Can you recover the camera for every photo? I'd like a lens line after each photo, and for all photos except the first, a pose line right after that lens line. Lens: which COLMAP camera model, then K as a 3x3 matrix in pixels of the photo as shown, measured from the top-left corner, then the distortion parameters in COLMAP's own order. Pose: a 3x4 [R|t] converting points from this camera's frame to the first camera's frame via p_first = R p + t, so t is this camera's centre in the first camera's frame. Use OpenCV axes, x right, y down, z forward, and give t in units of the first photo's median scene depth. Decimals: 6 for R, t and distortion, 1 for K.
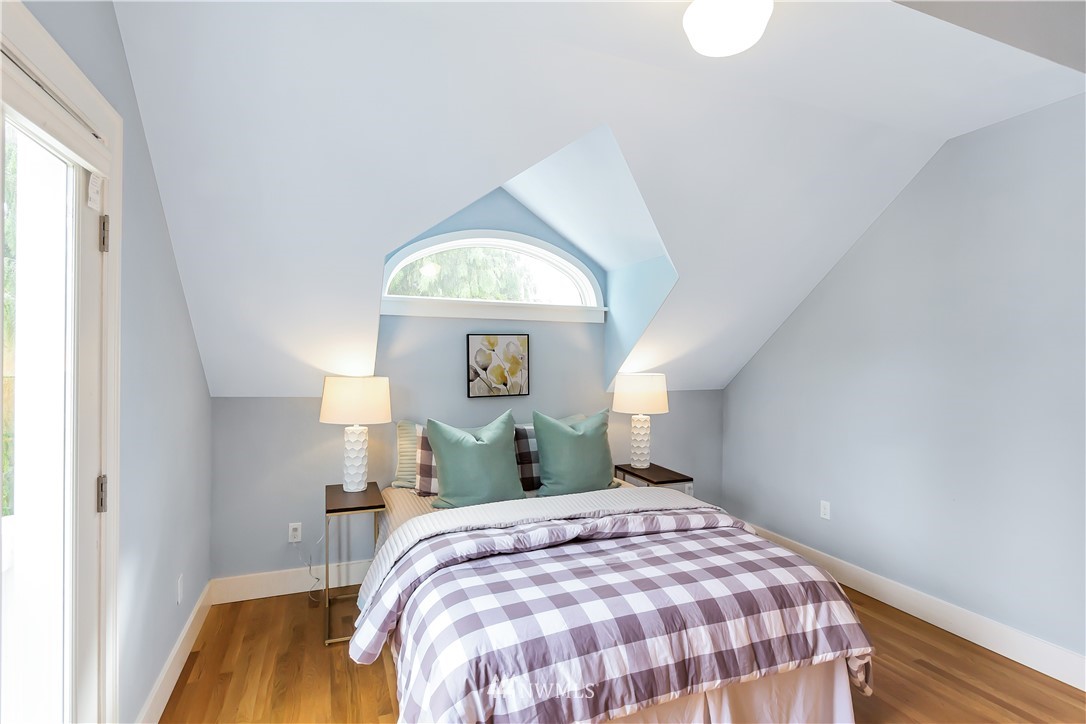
lens RADIAL K [[529.9, 0, 543.0], [0, 529.9, 362.0], [0, 0, 1]] dist [-0.000303, -0.000059]
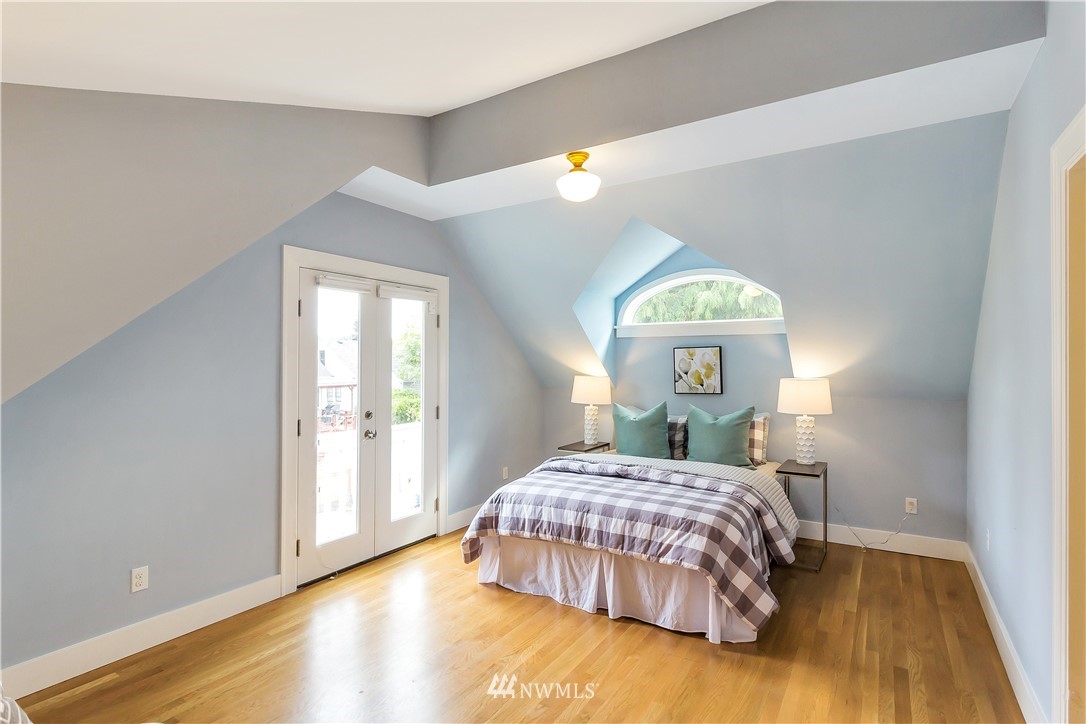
lens RADIAL K [[529.9, 0, 543.0], [0, 529.9, 362.0], [0, 0, 1]] dist [-0.000303, -0.000059]
pose [[0.582432, -0.009205, -0.812827, 0.785892], [-0.005364, 0.999871, -0.015167, 0.007320], [0.812862, 0.013193, 0.582307, -0.088902]]
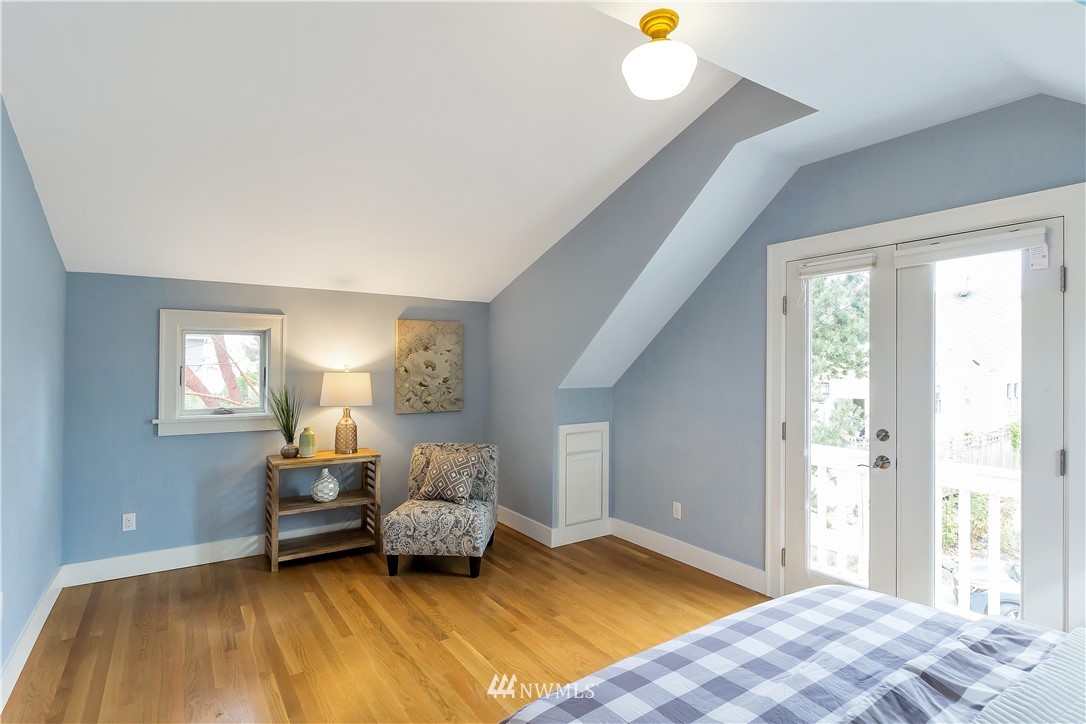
lens RADIAL K [[537.3, 0, 539.6], [0, 537.3, 355.8], [0, 0, 1]] dist [0.005344, 0.001072]
pose [[-0.975504, -0.010861, -0.219715, 0.372564], [-0.010153, 0.999939, -0.004353, -0.007239], [0.219749, -0.002016, -0.975554, 0.906024]]
